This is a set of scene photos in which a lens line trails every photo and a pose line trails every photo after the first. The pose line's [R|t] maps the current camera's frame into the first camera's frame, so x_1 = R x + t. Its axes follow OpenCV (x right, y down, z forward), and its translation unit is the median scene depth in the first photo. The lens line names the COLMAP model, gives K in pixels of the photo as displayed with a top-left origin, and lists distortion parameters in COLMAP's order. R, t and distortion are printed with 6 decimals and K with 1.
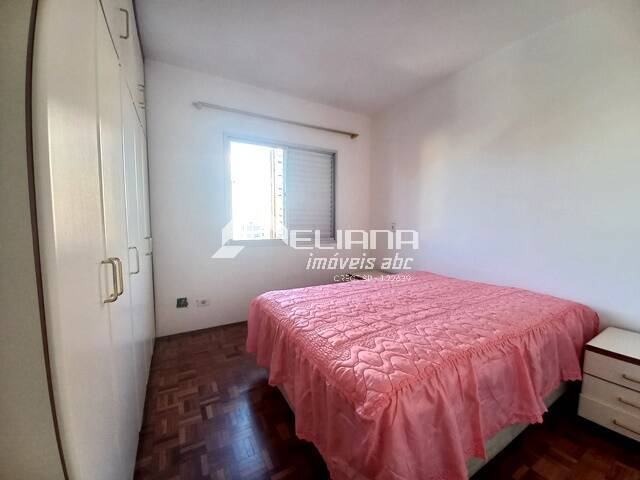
lens RADIAL K [[256.4, 0, 321.0], [0, 256.4, 241.7], [0, 0, 1]] dist [0.000427, -0.001043]
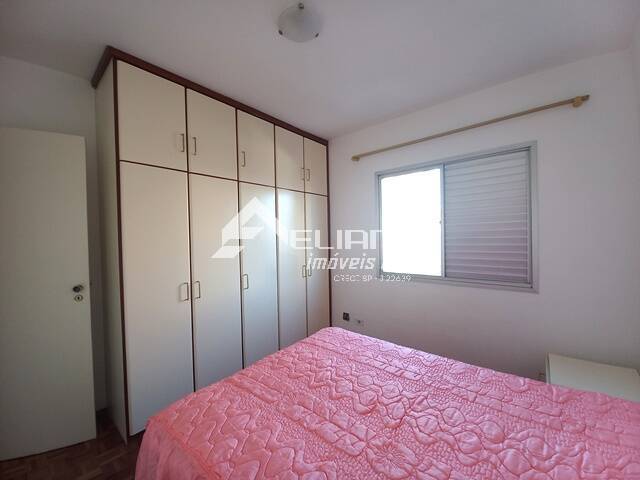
lens RADIAL K [[256.4, 0, 323.3], [0, 256.4, 239.4], [0, 0, 1]] dist [0.000427, -0.001043]
pose [[0.346873, 0.003756, -0.937905, 0.597463], [-0.055383, 0.998329, -0.016485, -0.112906], [0.936276, 0.057662, 0.346501, 0.436585]]
